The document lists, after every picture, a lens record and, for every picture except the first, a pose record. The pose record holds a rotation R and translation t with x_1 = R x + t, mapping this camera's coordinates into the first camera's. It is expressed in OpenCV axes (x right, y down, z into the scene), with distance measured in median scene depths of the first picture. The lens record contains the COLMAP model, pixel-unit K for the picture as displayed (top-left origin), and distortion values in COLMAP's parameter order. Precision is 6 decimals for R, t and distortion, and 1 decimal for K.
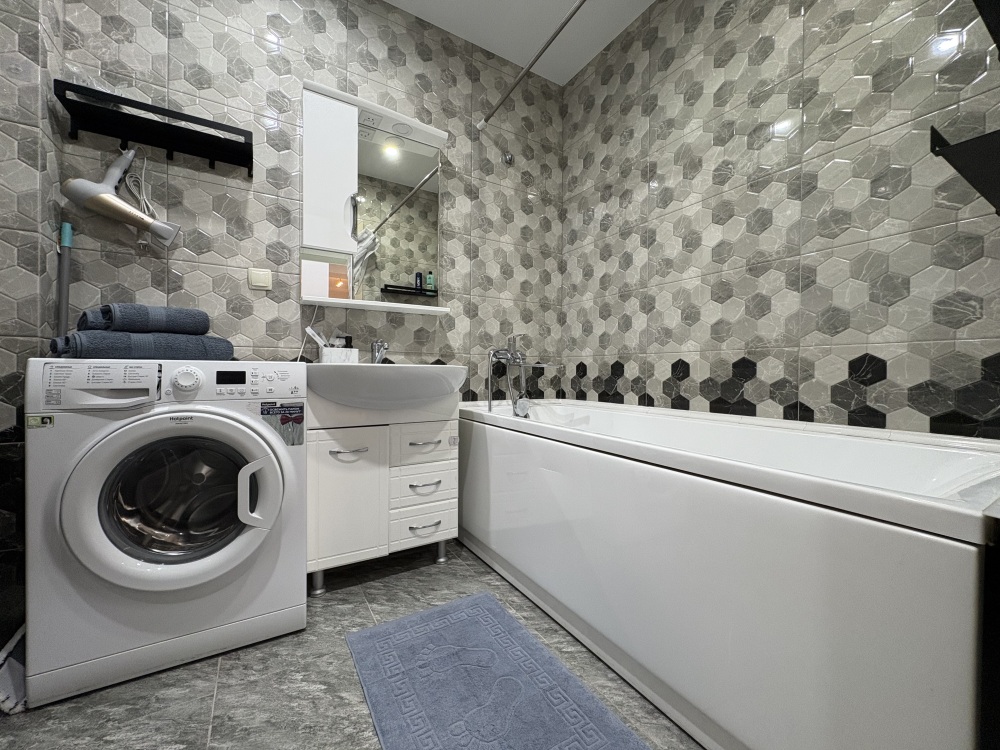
lens RADIAL K [[398.9, 0, 499.2], [0, 398.9, 374.8], [0, 0, 1]] dist [0.000791, 0.000103]
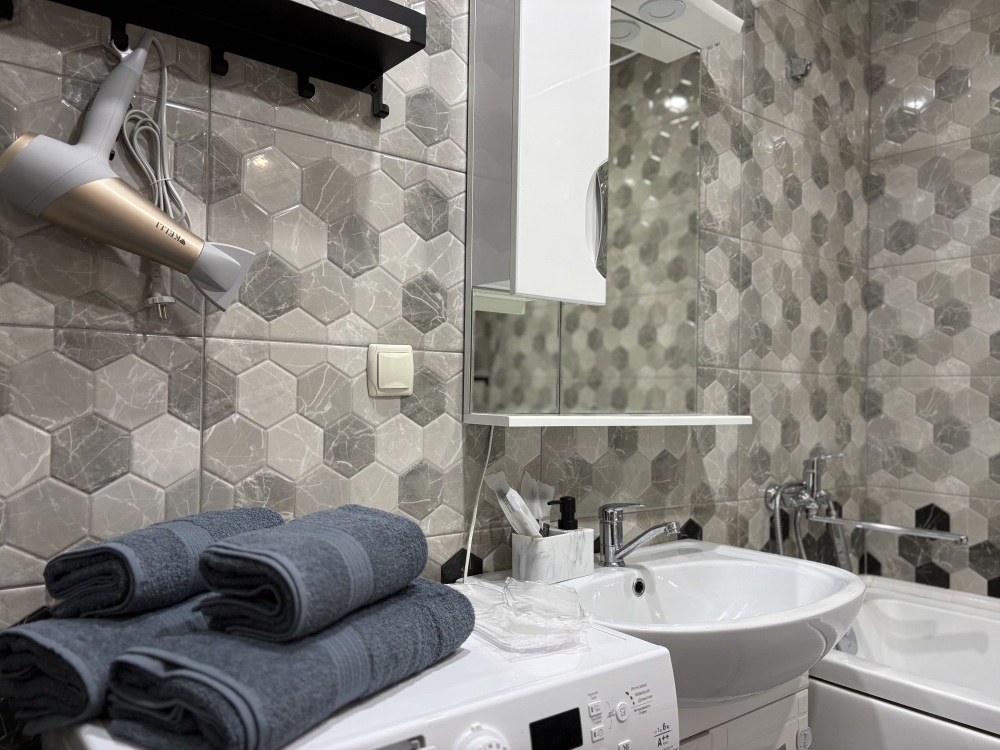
lens RADIAL K [[762.2, 0, 500.3], [0, 762.2, 378.4], [0, 0, 1]] dist [0.042671, -0.048018]
pose [[0.991529, 0.012705, 0.129263, -0.577211], [-0.009018, 0.999537, -0.029071, -0.206231], [-0.129573, 0.027659, 0.991184, 0.224819]]
